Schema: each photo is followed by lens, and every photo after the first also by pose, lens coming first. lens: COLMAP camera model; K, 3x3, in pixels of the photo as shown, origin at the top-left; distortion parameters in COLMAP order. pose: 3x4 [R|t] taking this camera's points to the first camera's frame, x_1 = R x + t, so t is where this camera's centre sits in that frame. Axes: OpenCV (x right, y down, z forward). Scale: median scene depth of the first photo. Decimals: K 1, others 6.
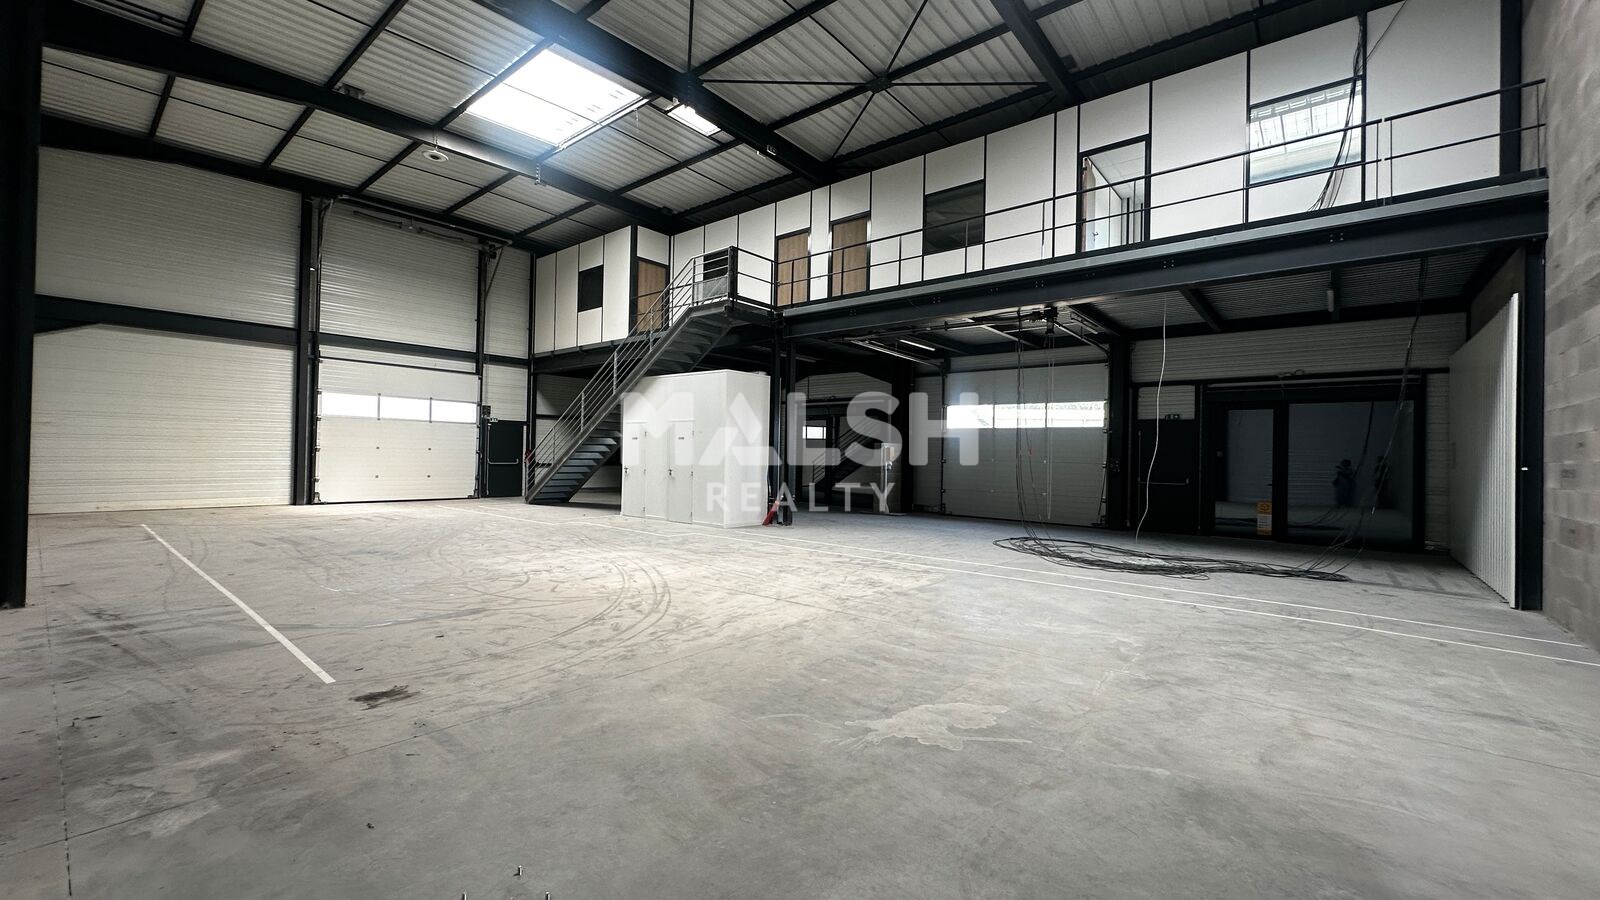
lens RADIAL K [[637.4, 0, 800.0], [0, 637.4, 450.0], [0, 0, 1]] dist [0.000599, 0.000151]
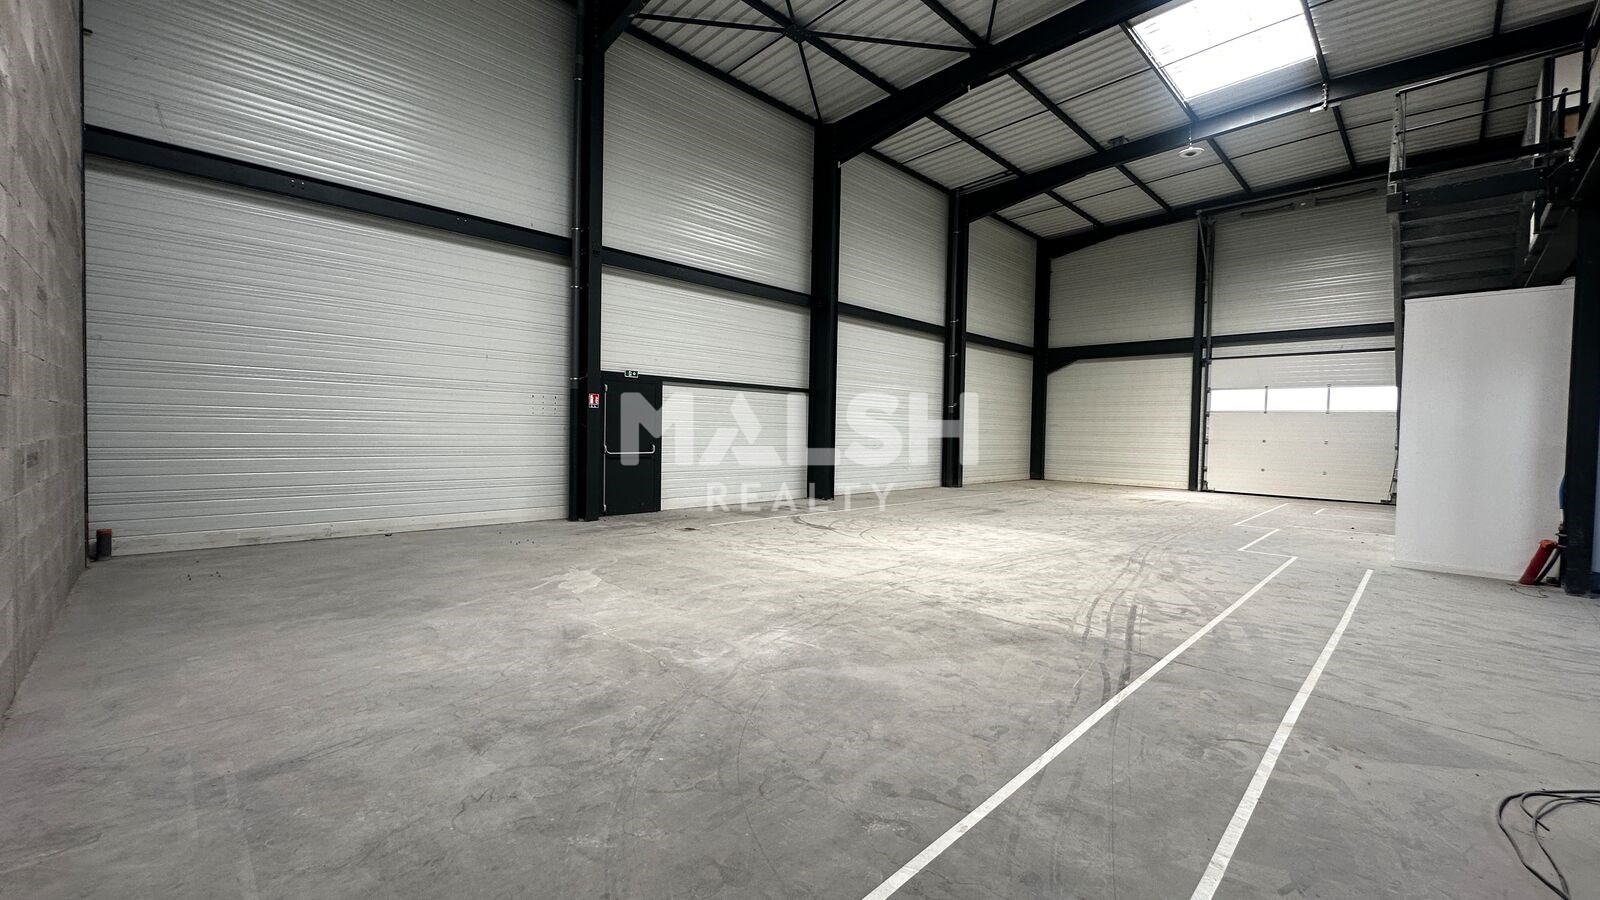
lens RADIAL K [[637.4, 0, 800.0], [0, 637.4, 450.0], [0, 0, 1]] dist [0.000599, 0.000151]
pose [[-0.089218, 0.007484, -0.995984, 0.422552], [-0.014759, 0.999852, 0.008835, 0.013239], [0.995903, 0.015487, -0.089094, 0.397130]]
